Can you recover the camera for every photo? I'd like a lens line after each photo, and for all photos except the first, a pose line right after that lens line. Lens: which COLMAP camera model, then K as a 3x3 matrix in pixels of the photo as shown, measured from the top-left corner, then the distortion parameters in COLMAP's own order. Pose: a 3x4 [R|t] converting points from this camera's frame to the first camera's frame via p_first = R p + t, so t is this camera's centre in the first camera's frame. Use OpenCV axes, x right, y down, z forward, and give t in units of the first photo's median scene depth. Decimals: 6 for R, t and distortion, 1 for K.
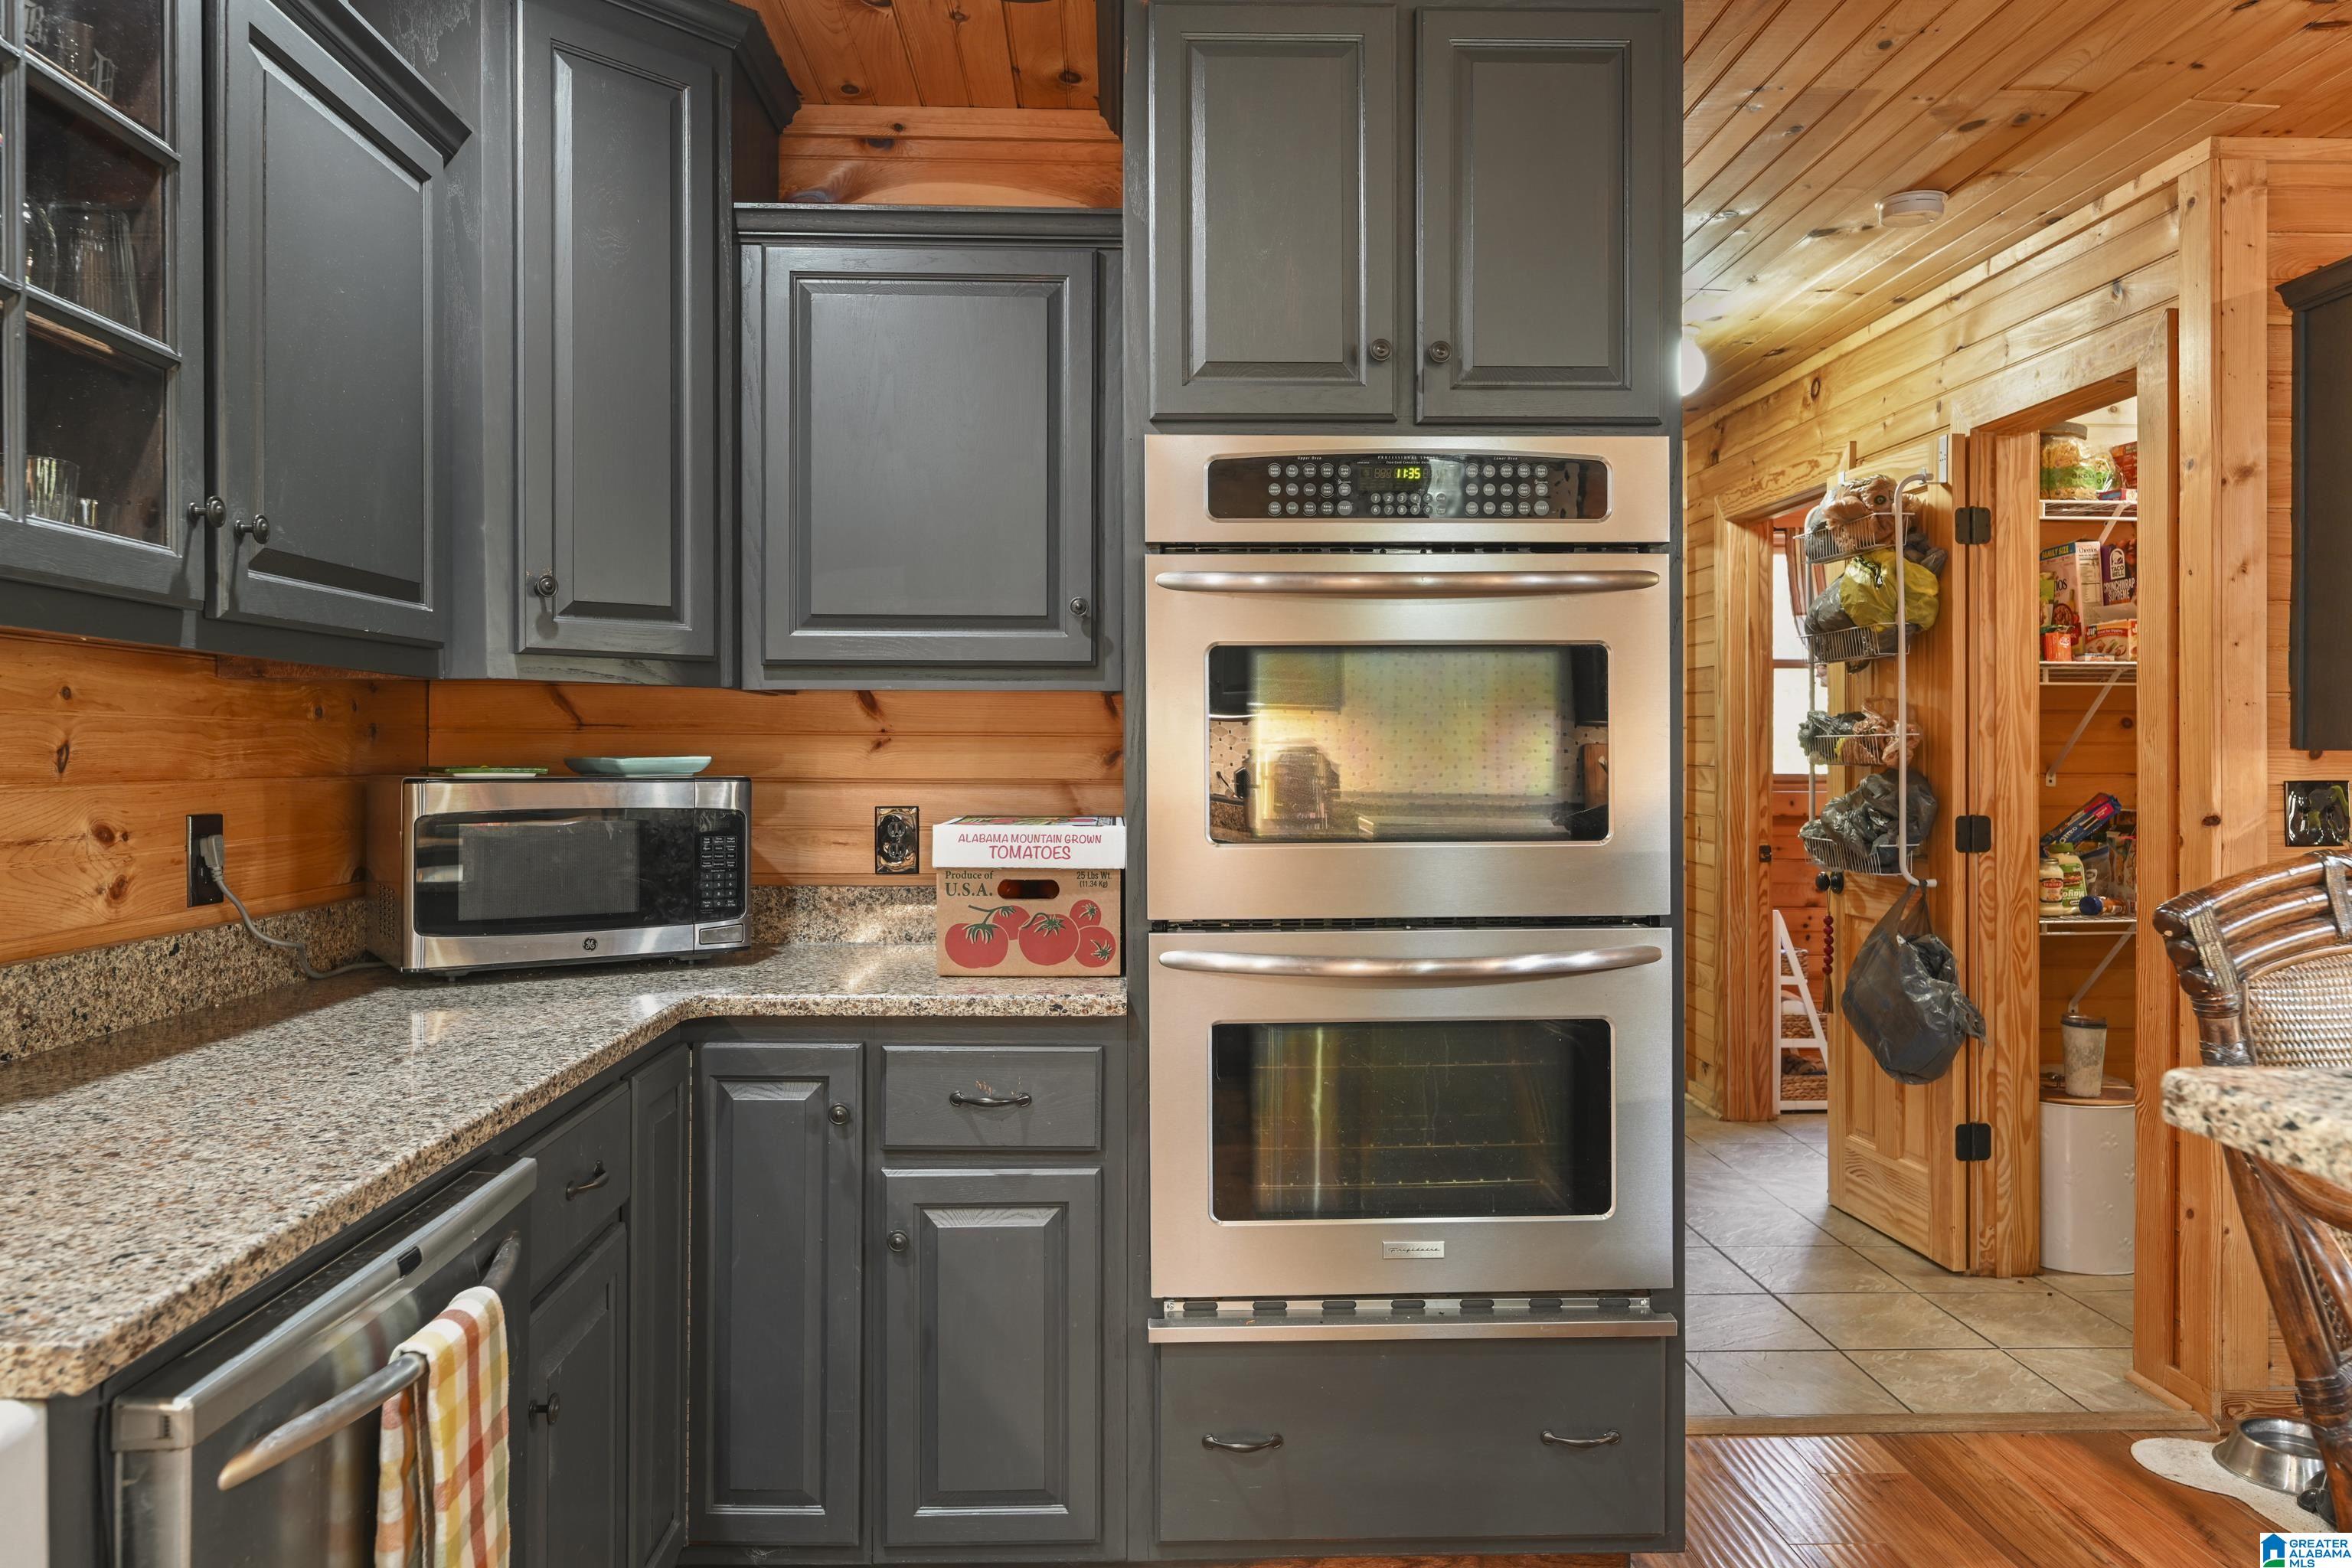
lens RADIAL K [[1574.6, 0, 1167.2], [0, 1574.6, 756.8], [0, 0, 1]] dist [-0.001606, 0.001088]
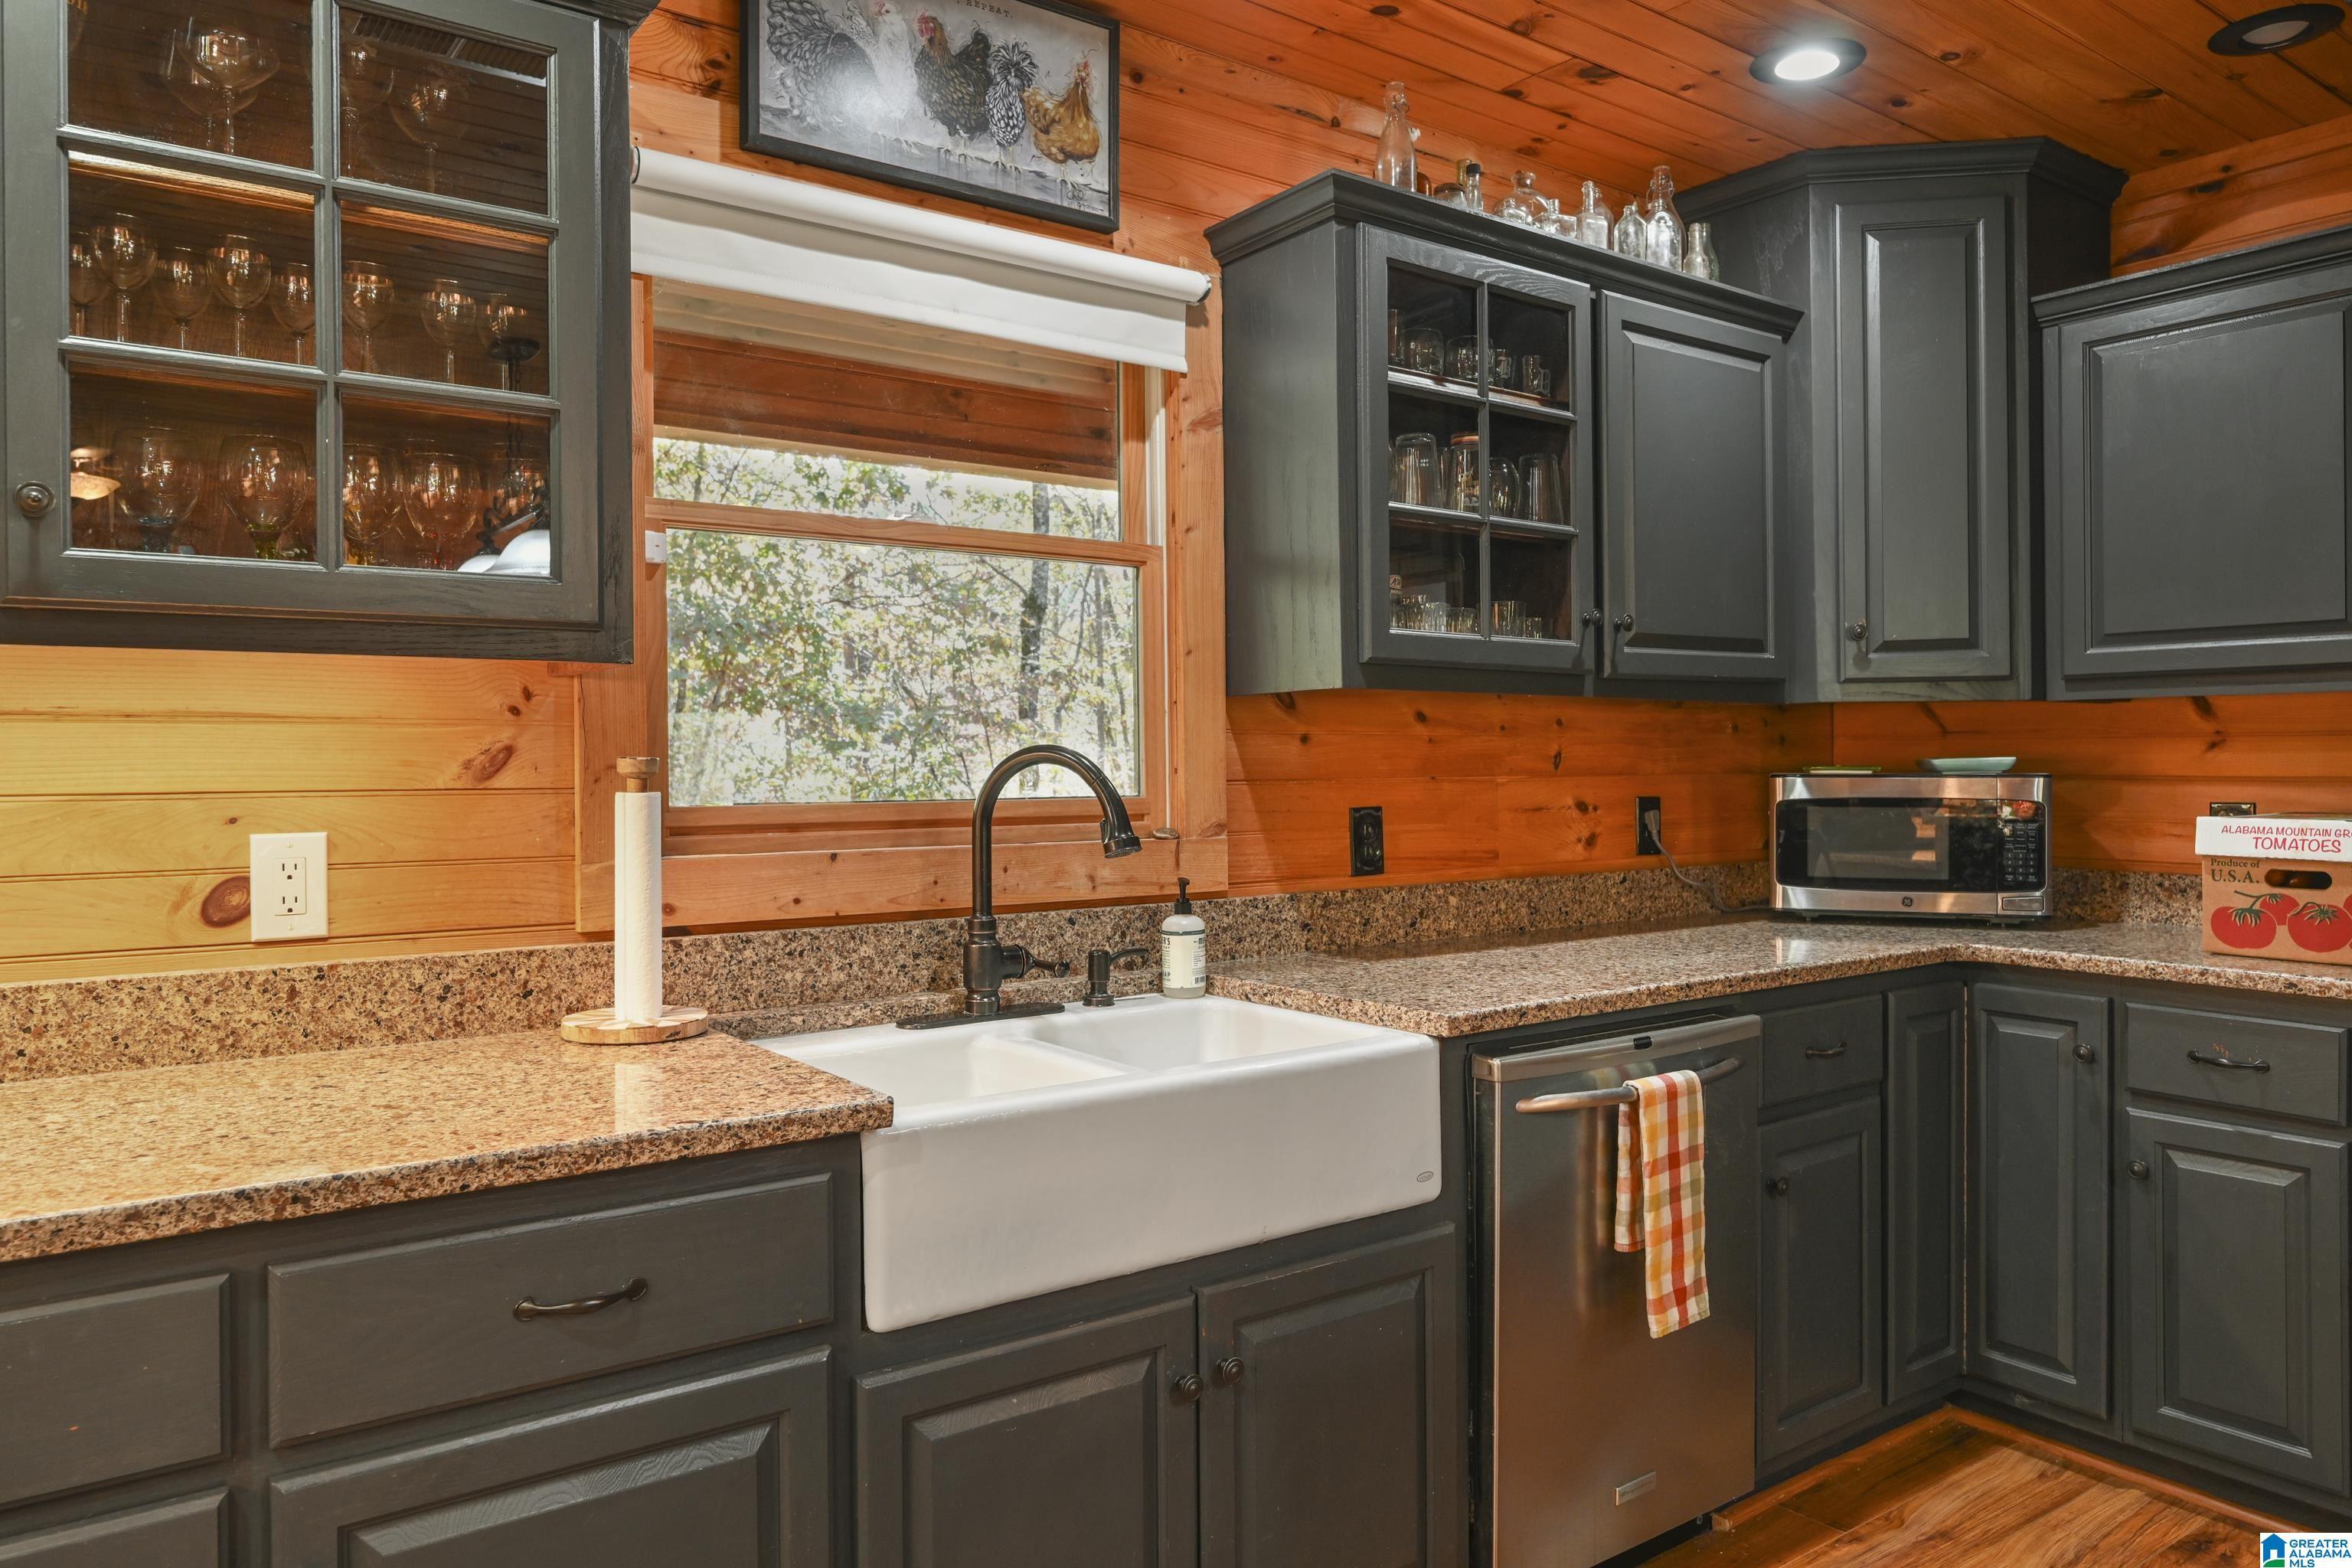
lens RADIAL K [[1574.6, 0, 1182.4], [0, 1574.6, 758.8], [0, 0, 1]] dist [-0.001606, 0.001088]
pose [[0.563025, -0.006046, -0.826418, 0.394827], [0.005883, 0.999977, -0.003308, 0.001445], [0.826419, -0.002999, 0.563047, -0.243544]]
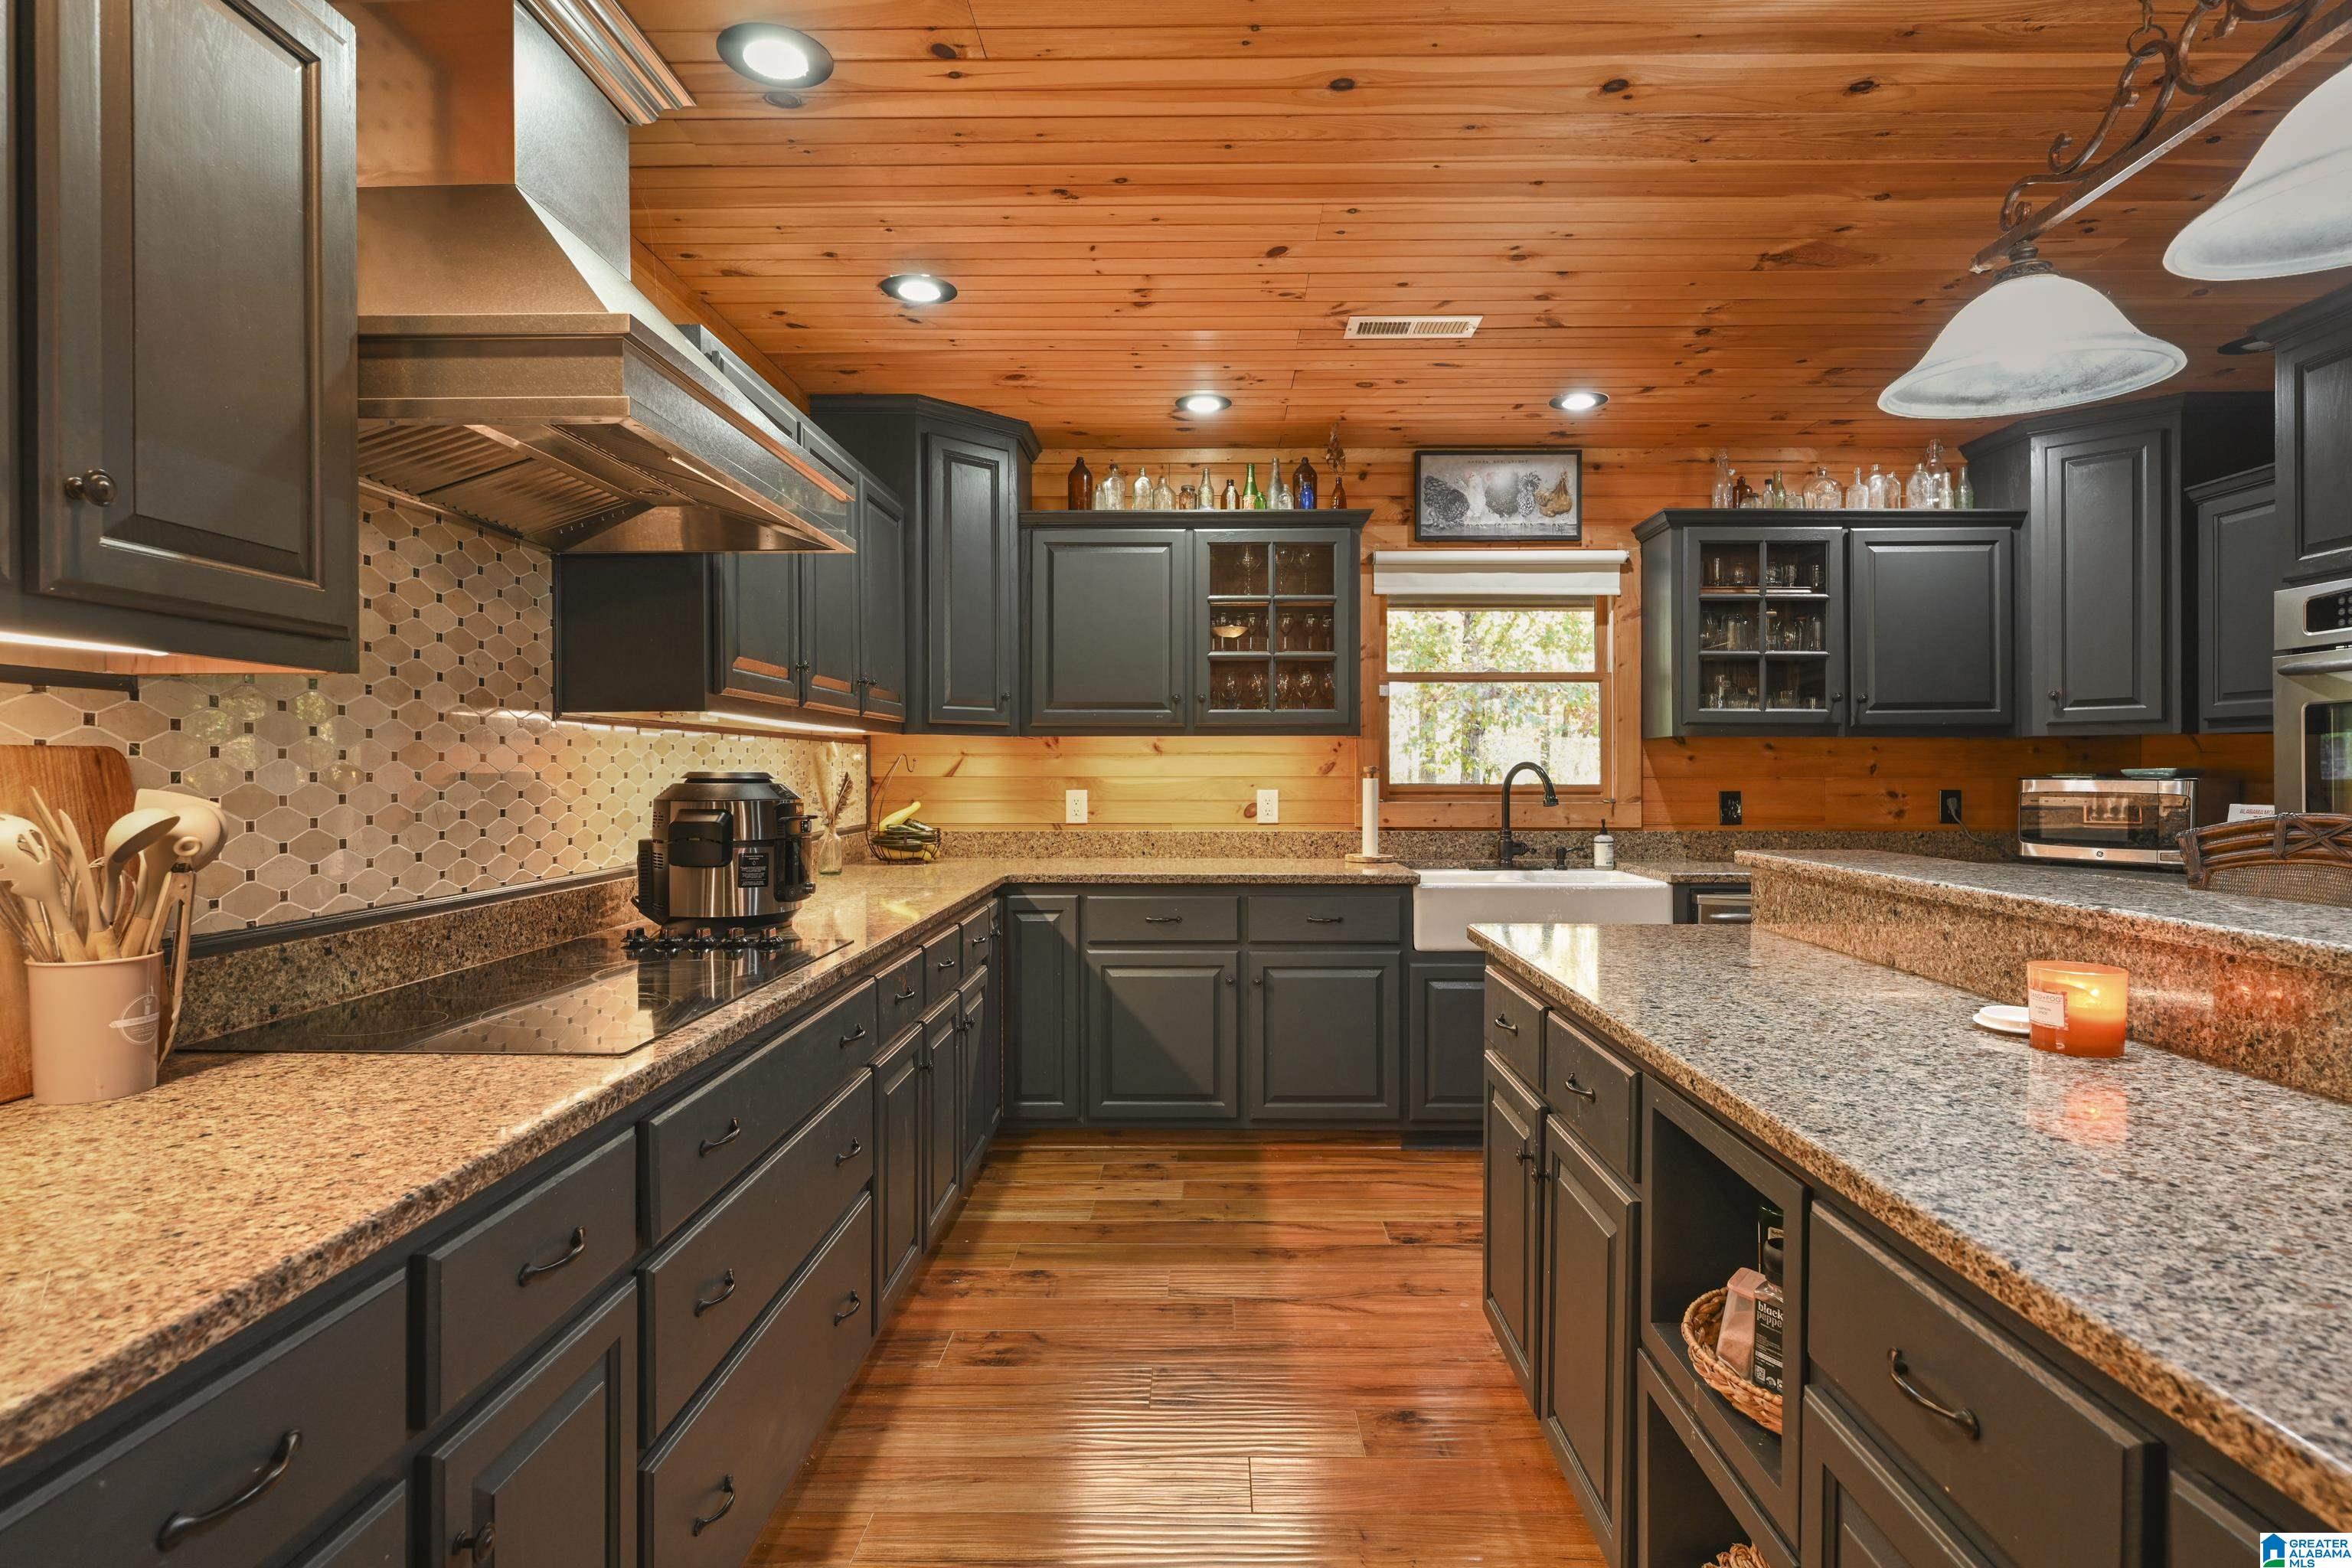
lens RADIAL K [[1220.7, 0, 1190.2], [0, 1220.7, 773.6], [0, 0, 1]] dist [0.003699, 0.001158]
pose [[-0.057945, 0.001040, -0.998319, 1.491042], [0.000049, 0.999999, 0.001039, 0.005434], [0.998320, 0.000011, -0.057945, -0.177364]]
